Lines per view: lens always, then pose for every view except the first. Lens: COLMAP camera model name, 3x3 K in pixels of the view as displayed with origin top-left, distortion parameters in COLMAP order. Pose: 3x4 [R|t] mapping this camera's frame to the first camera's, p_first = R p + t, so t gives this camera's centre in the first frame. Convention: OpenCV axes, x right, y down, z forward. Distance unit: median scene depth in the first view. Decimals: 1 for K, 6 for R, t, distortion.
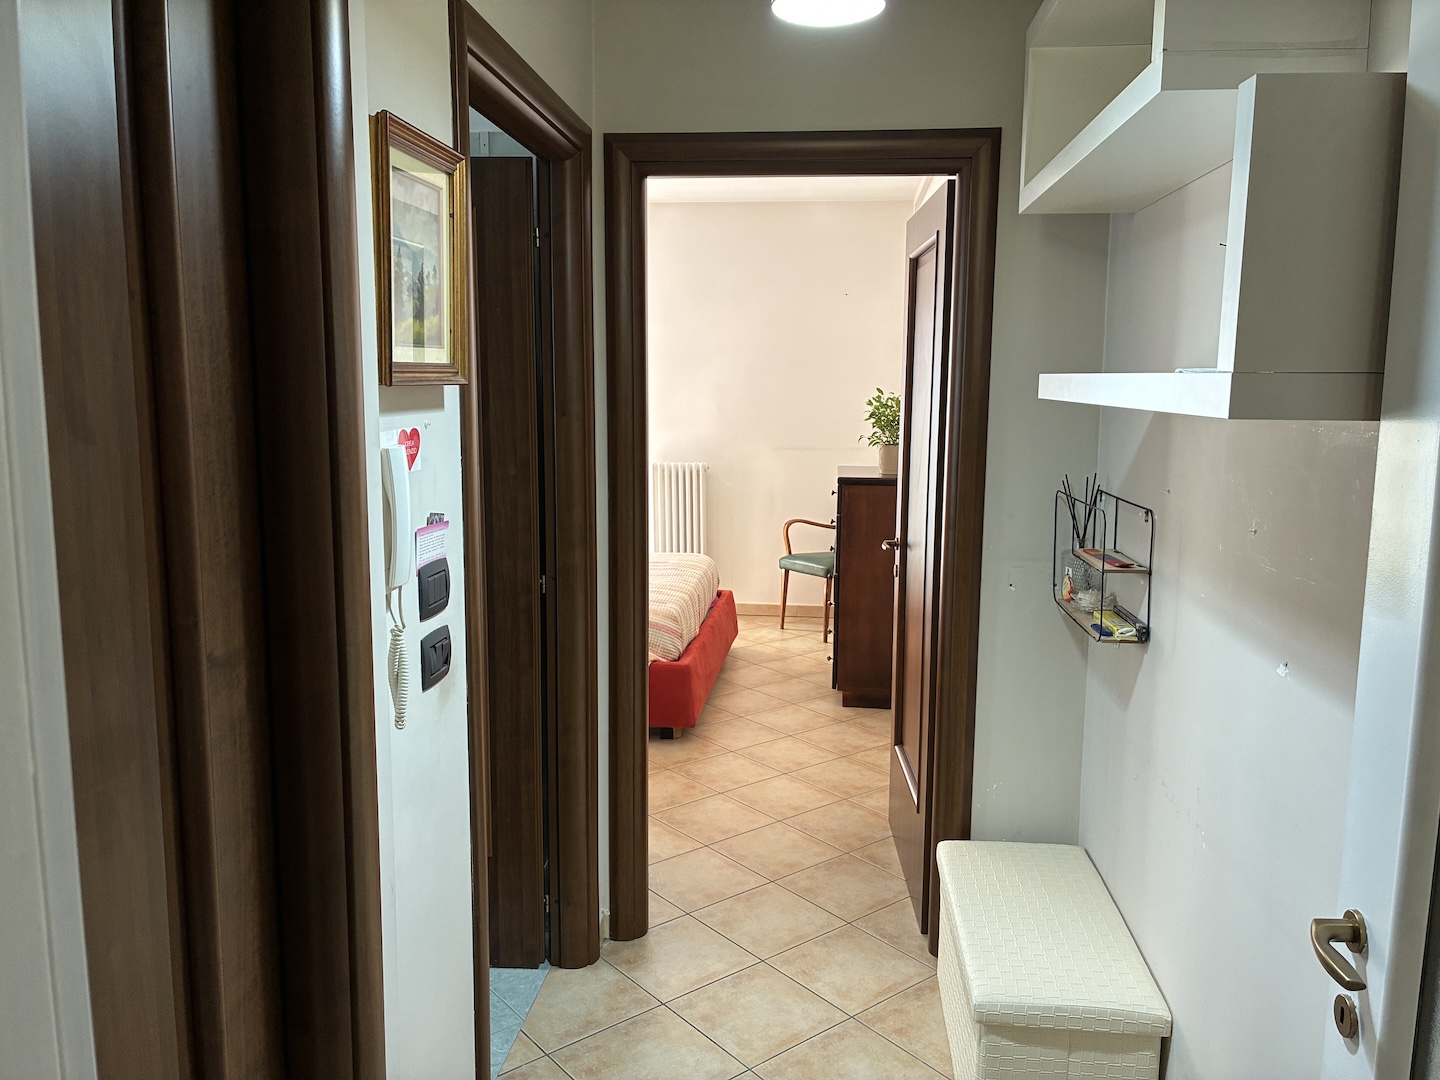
lens RADIAL K [[1075.5, 0, 718.1], [0, 1075.5, 533.3], [0, 0, 1]] dist [0.049718, -0.061515]
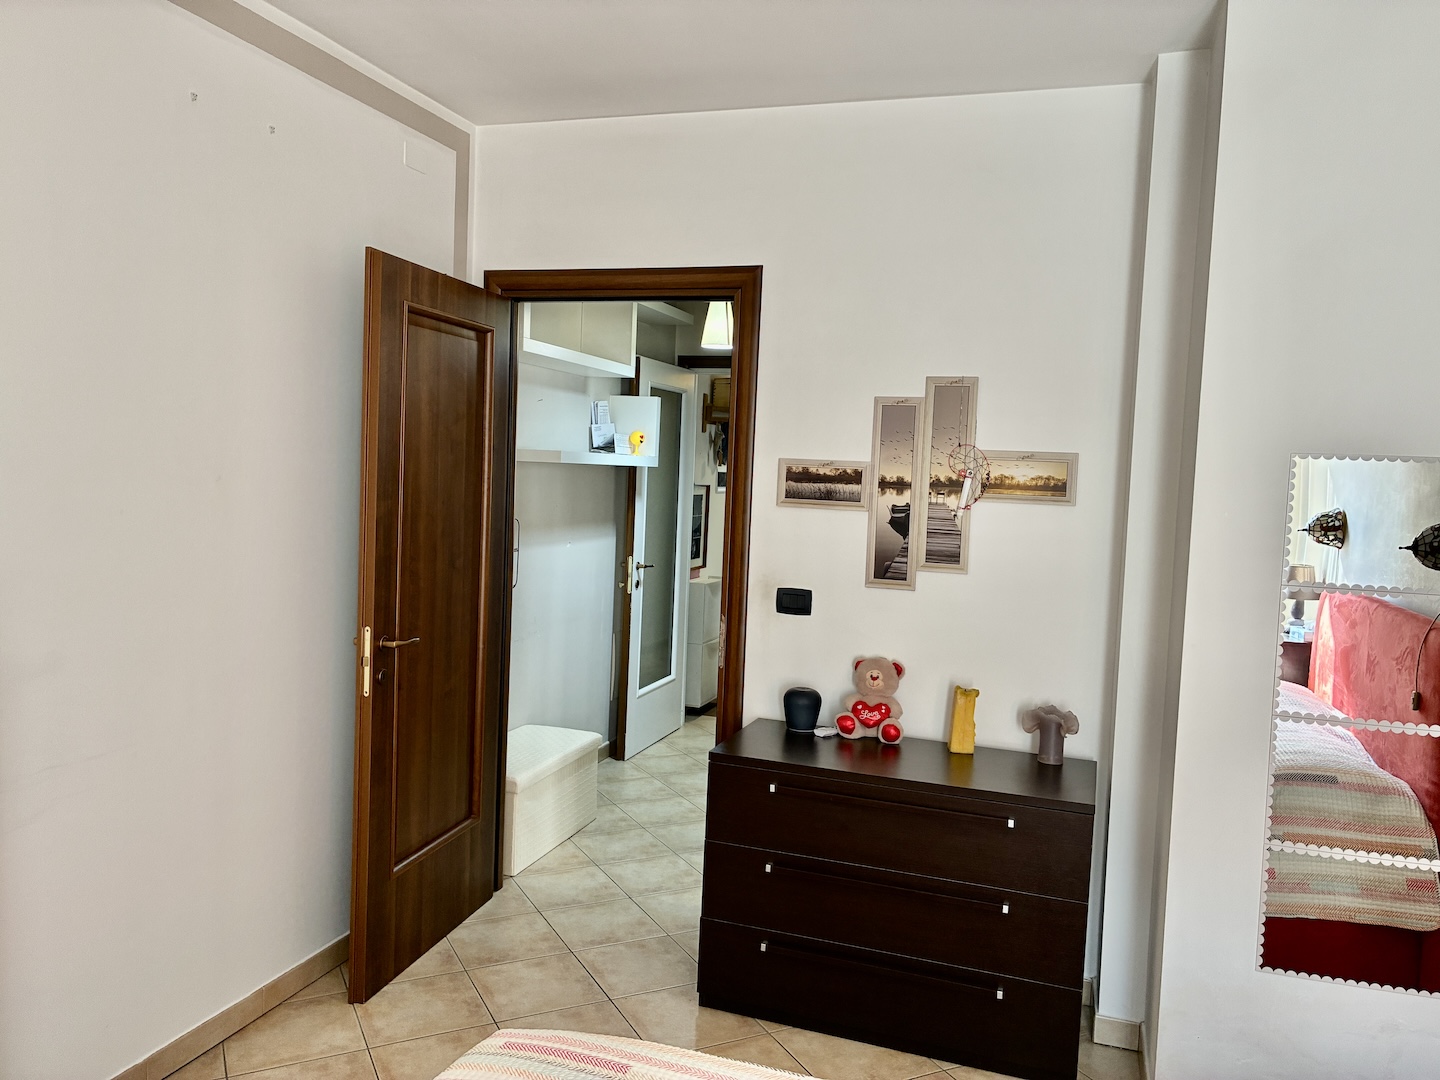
lens RADIAL K [[1075.5, 0, 720.9], [0, 1075.5, 538.4], [0, 0, 1]] dist [0.049718, -0.061515]
pose [[-0.976811, -0.054053, 0.207168, -0.210204], [-0.011288, 0.979263, 0.202280, -0.197897], [-0.213806, 0.195251, -0.957165, 1.440259]]
